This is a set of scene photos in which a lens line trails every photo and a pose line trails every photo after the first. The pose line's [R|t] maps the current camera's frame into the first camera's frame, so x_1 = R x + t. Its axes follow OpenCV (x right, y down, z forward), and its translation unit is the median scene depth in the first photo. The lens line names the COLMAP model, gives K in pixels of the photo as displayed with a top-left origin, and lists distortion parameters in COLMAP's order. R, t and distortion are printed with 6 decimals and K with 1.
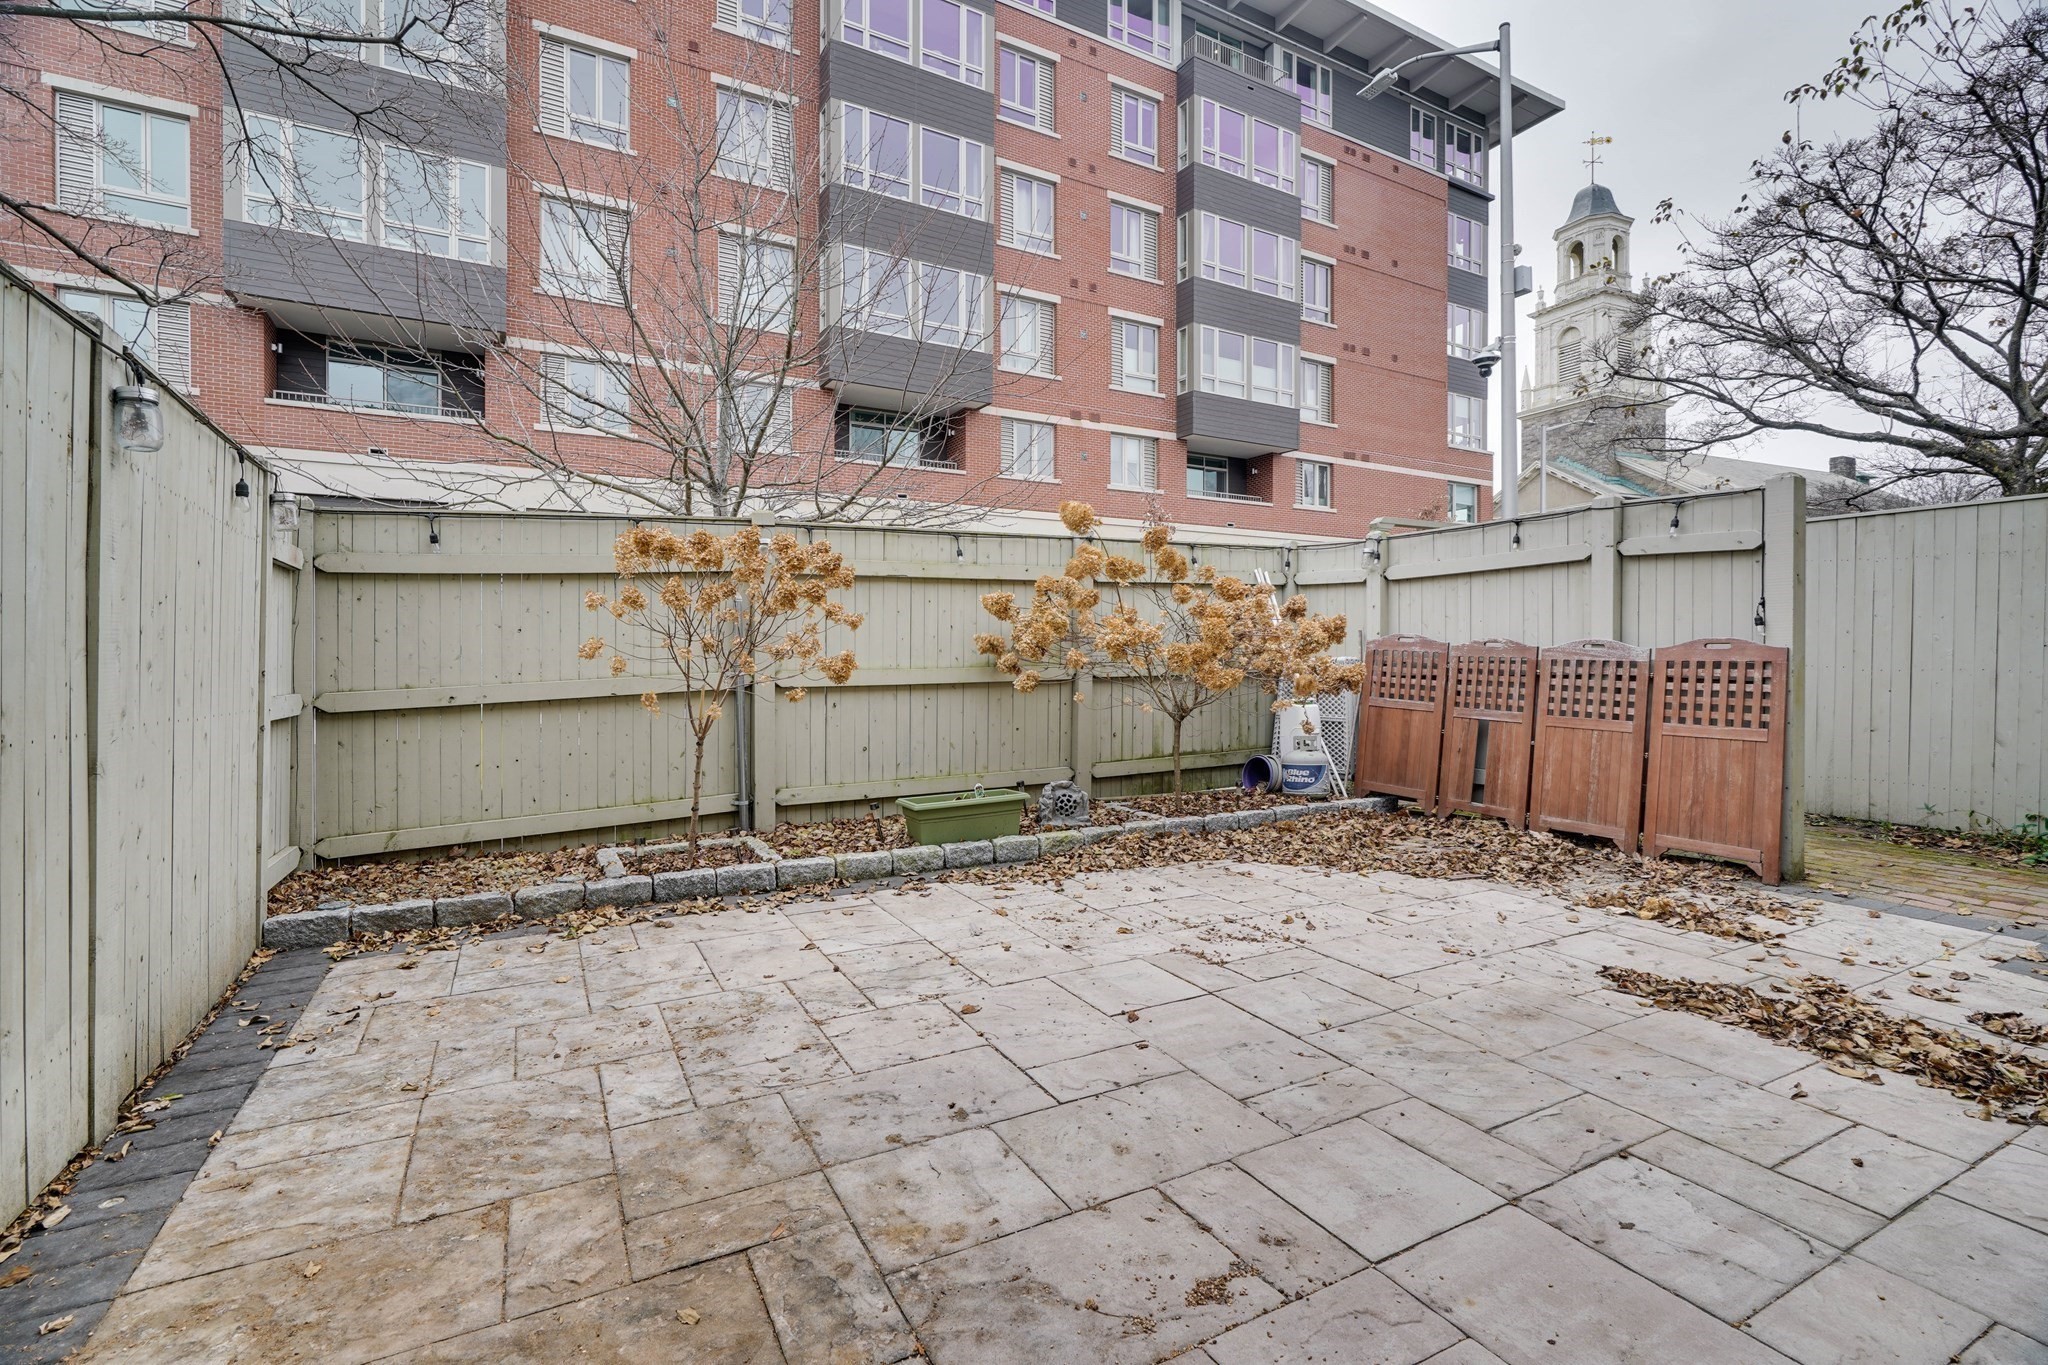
lens RADIAL K [[938.0, 0, 1026.1], [0, 938.0, 653.1], [0, 0, 1]] dist [-0.006458, 0.001261]
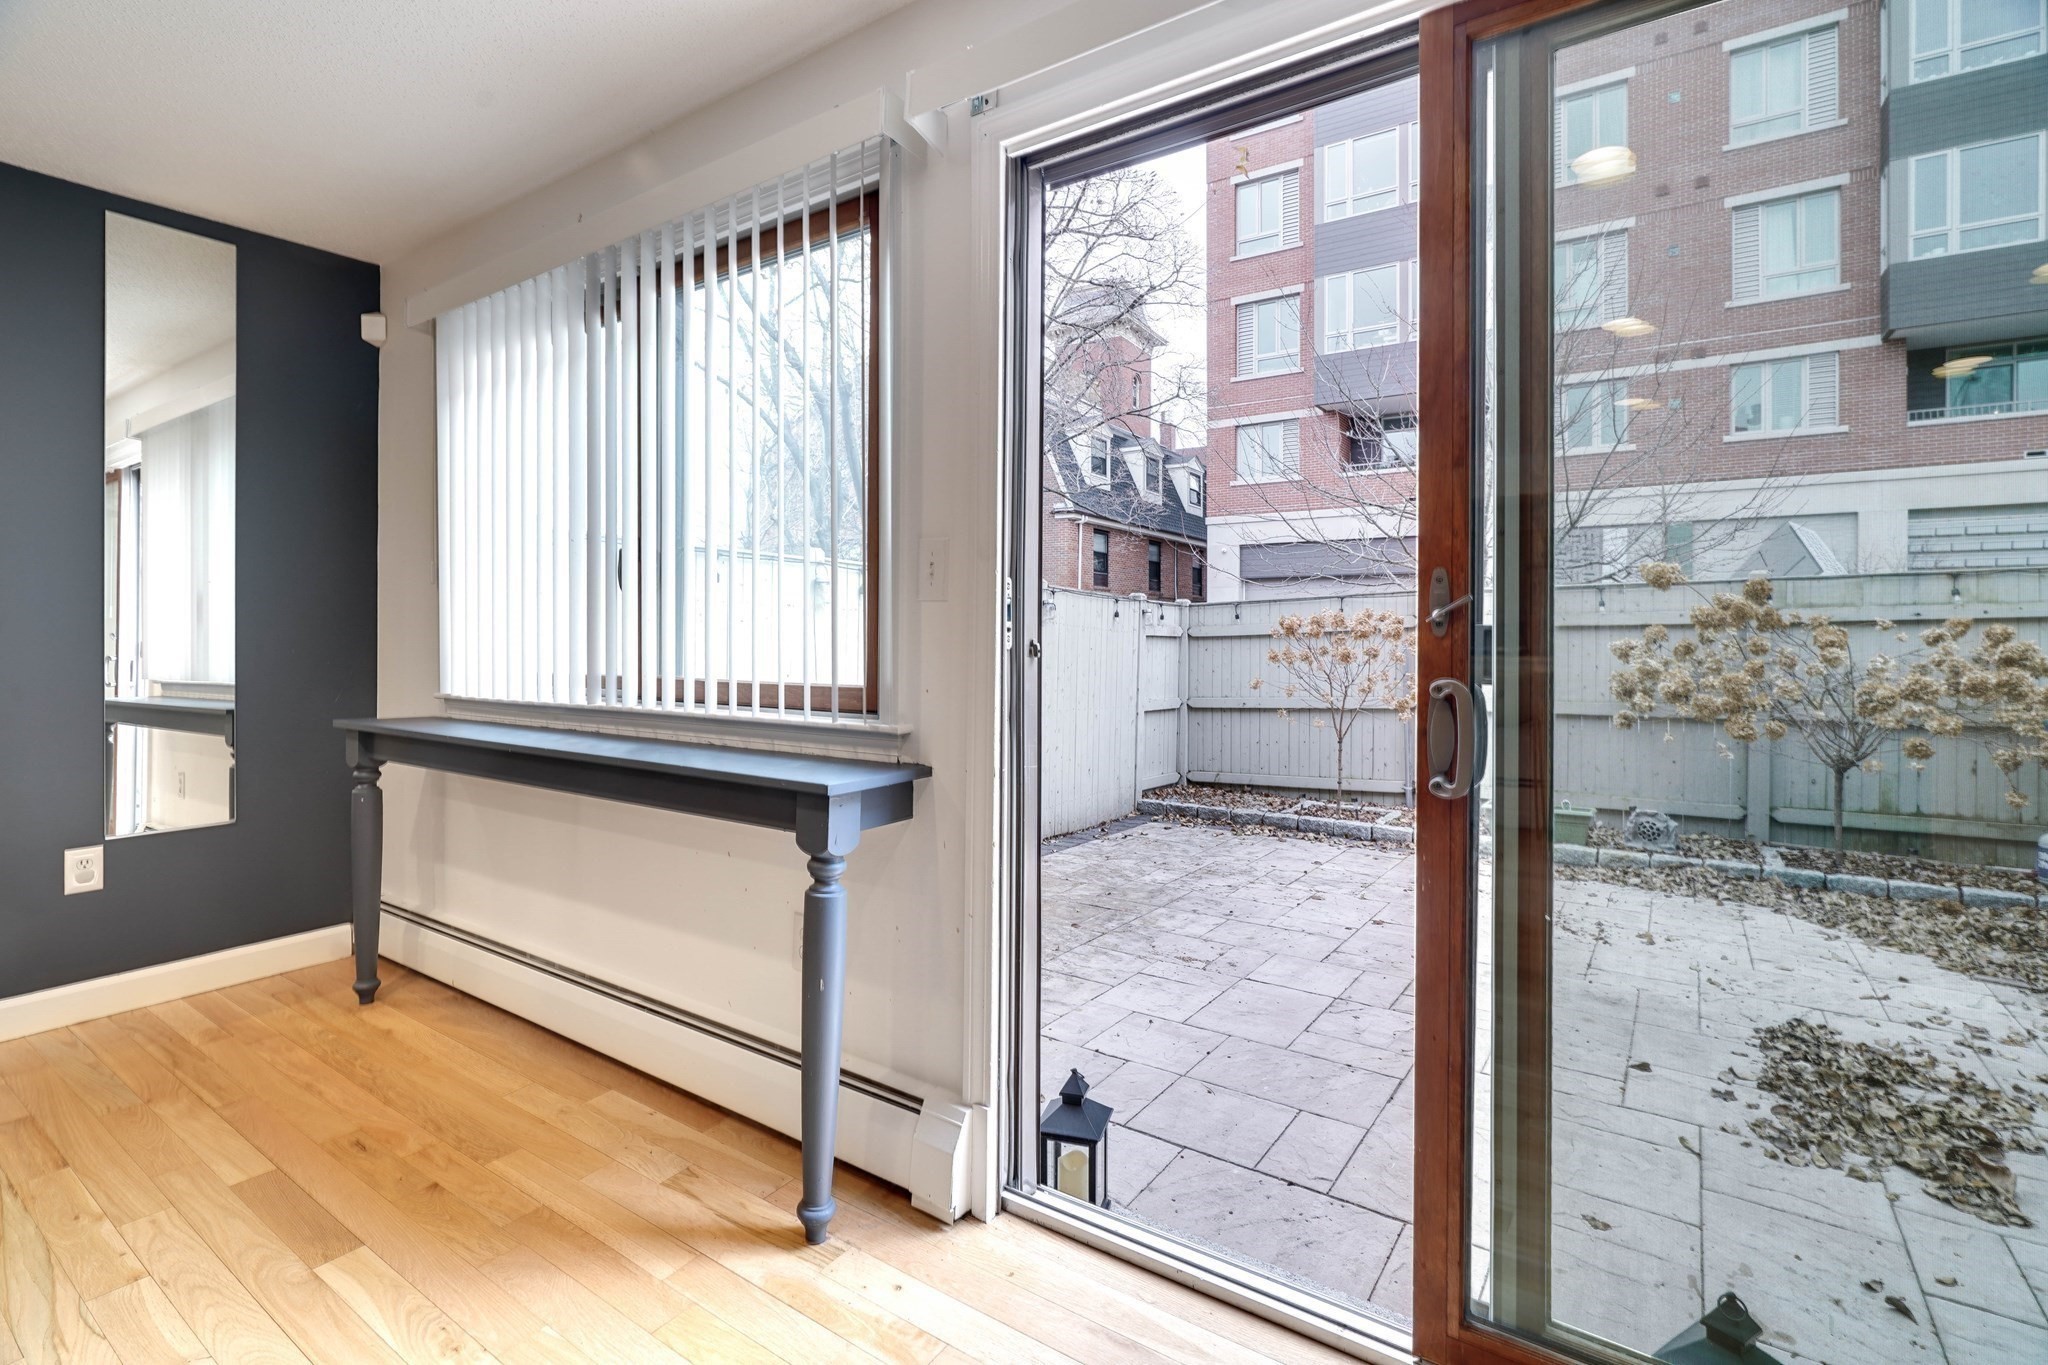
lens RADIAL K [[950.6, 0, 1016.8], [0, 950.6, 629.6], [0, 0, 1]] dist [-0.015057, 0.000832]
pose [[0.446521, -0.006229, -0.894752, 1.339862], [-0.007593, 0.999913, -0.010750, -0.115849], [0.894741, 0.011594, 0.446435, -0.349789]]
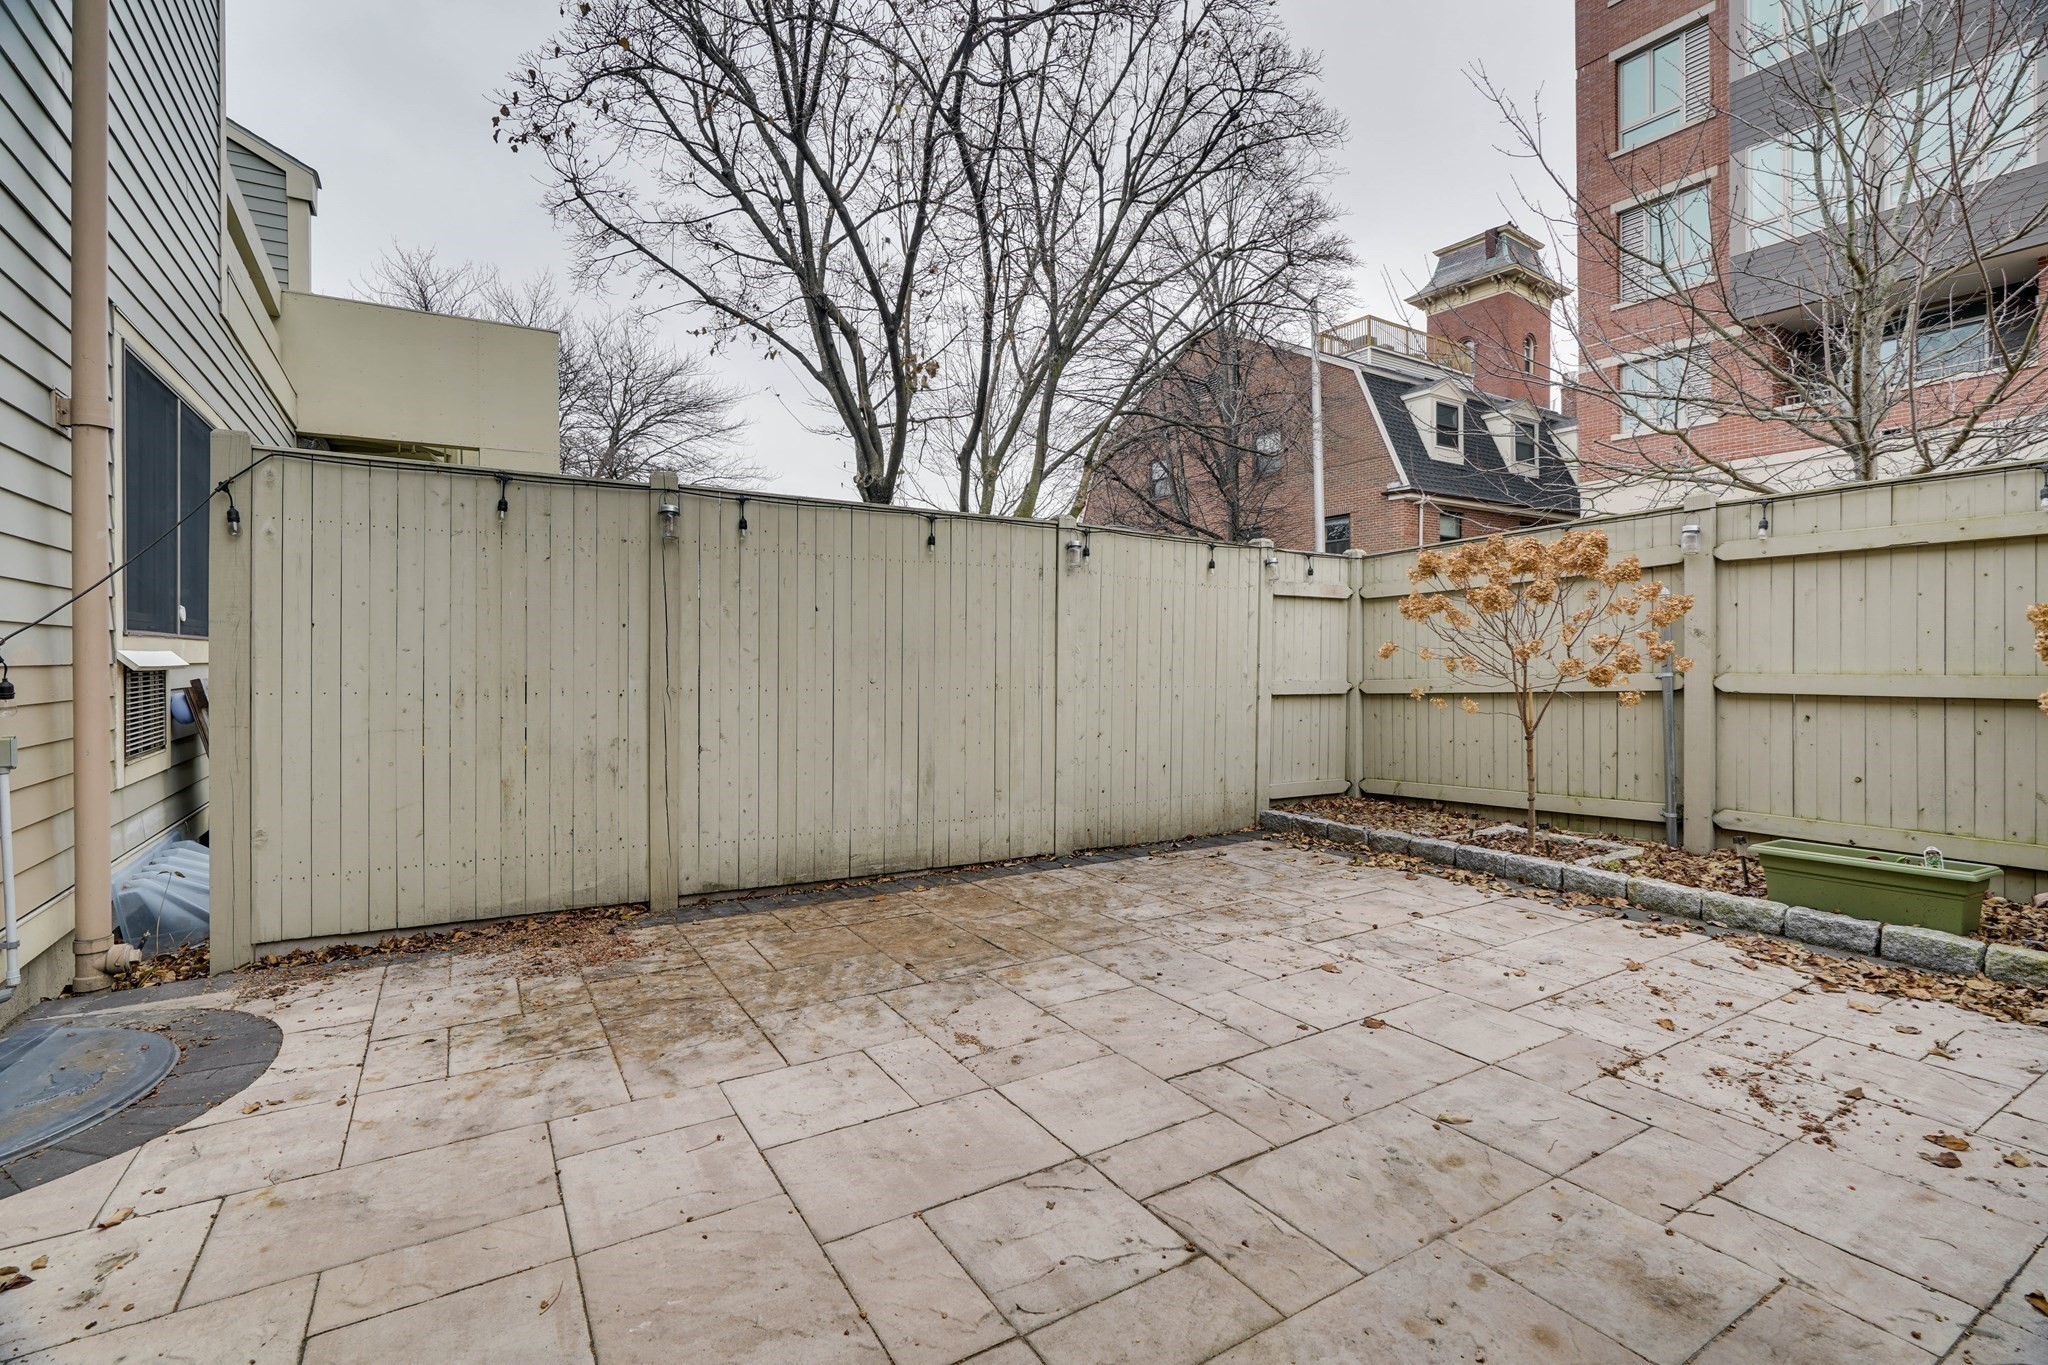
lens RADIAL K [[938.0, 0, 1026.1], [0, 938.0, 653.1], [0, 0, 1]] dist [-0.006458, 0.001261]
pose [[0.054373, -0.000240, -0.998521, 1.062122], [0.003137, 0.999995, -0.000069, -0.002517], [0.998516, -0.003129, 0.054373, 0.578803]]
